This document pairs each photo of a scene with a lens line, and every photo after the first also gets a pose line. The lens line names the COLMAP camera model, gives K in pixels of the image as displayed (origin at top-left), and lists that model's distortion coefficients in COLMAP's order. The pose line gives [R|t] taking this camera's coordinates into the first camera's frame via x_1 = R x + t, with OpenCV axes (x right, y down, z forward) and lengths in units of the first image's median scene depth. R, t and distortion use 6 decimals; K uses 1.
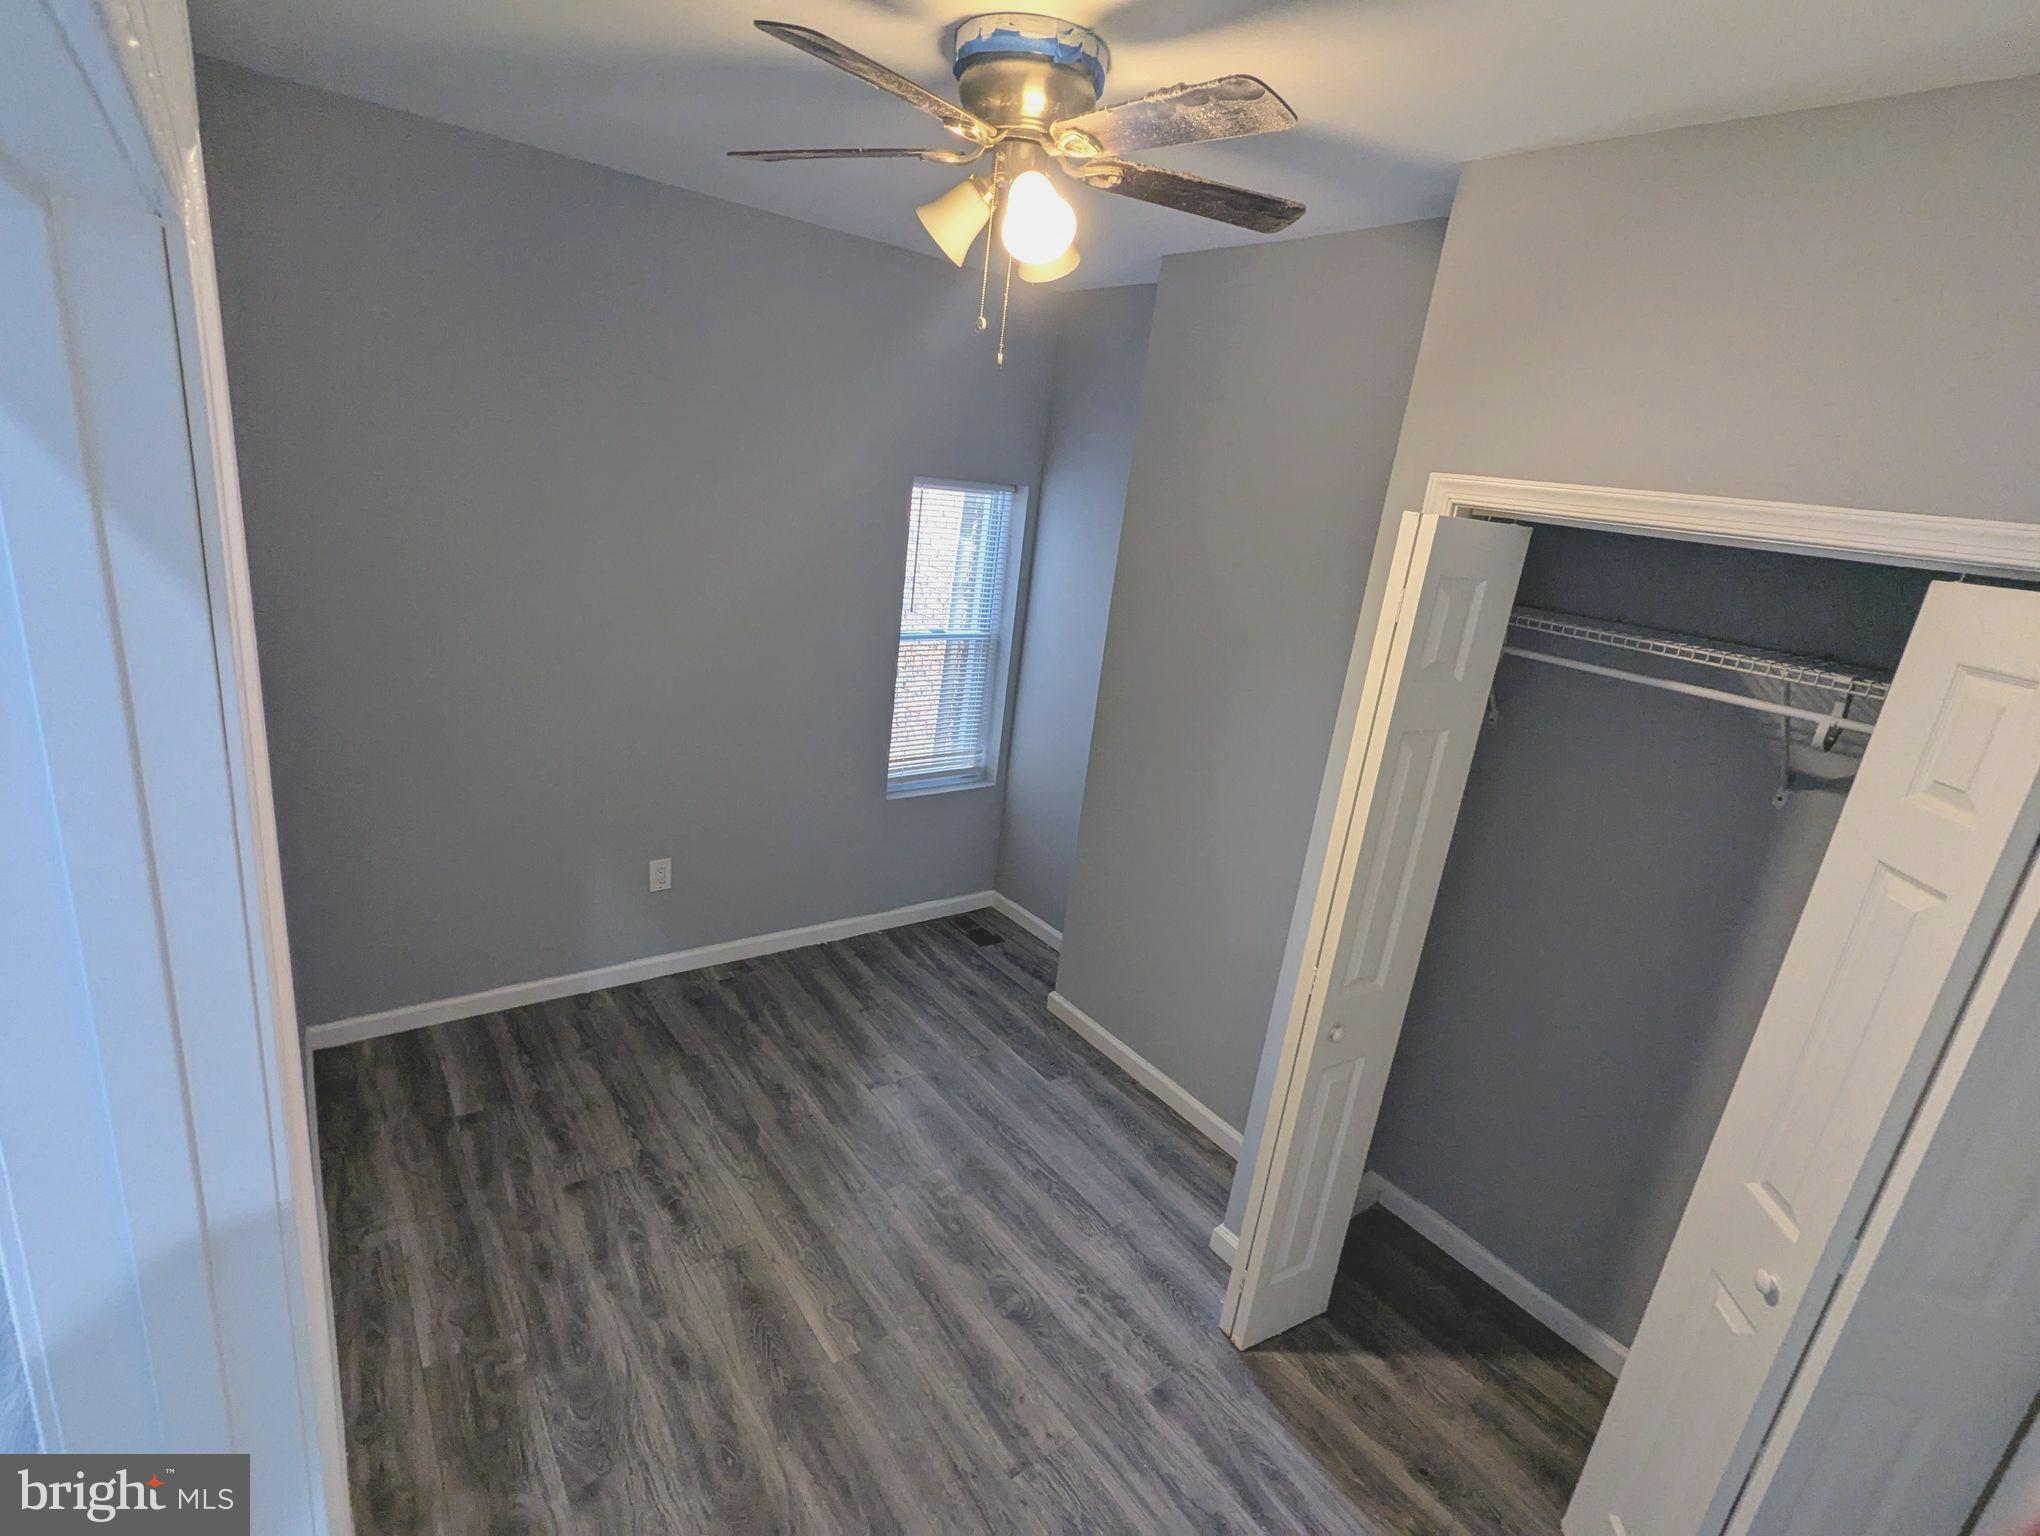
lens RADIAL K [[969.8, 0, 1026.4], [0, 969.8, 762.1], [0, 0, 1]] dist [-0.002984, 0.001381]
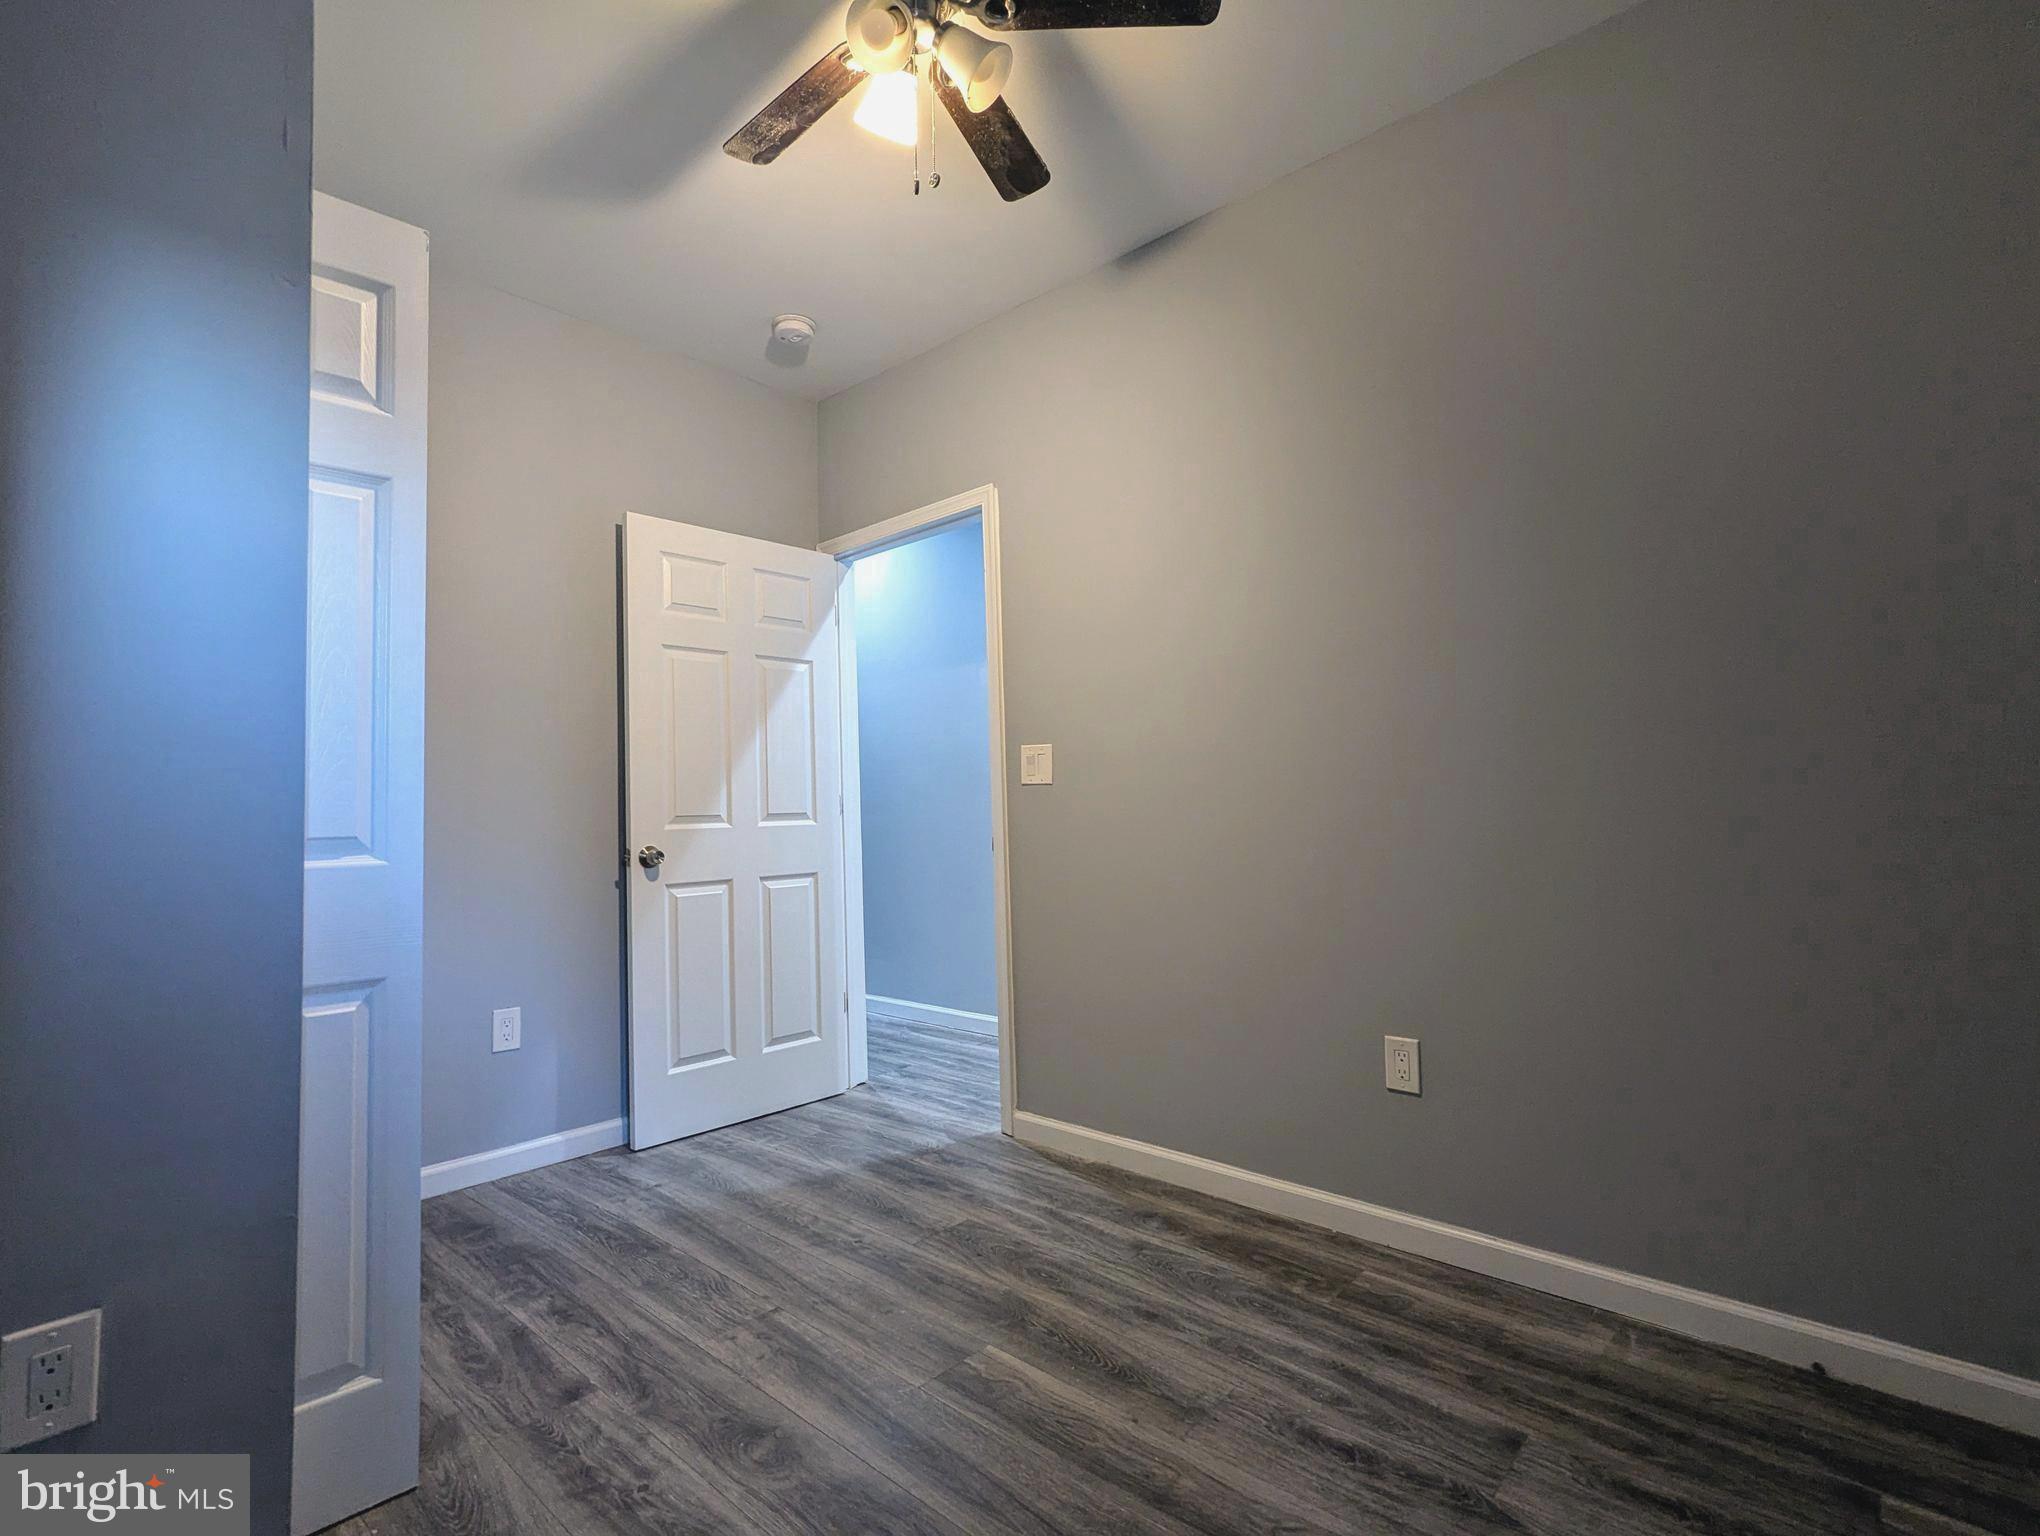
lens RADIAL K [[969.8, 0, 1014.4], [0, 969.8, 772.7], [0, 0, 1]] dist [-0.002984, 0.001381]
pose [[-0.977957, -0.111785, -0.176365, -0.014488], [-0.149861, 0.963912, 0.220036, -0.052737], [0.145404, 0.241616, -0.959416, 1.653146]]
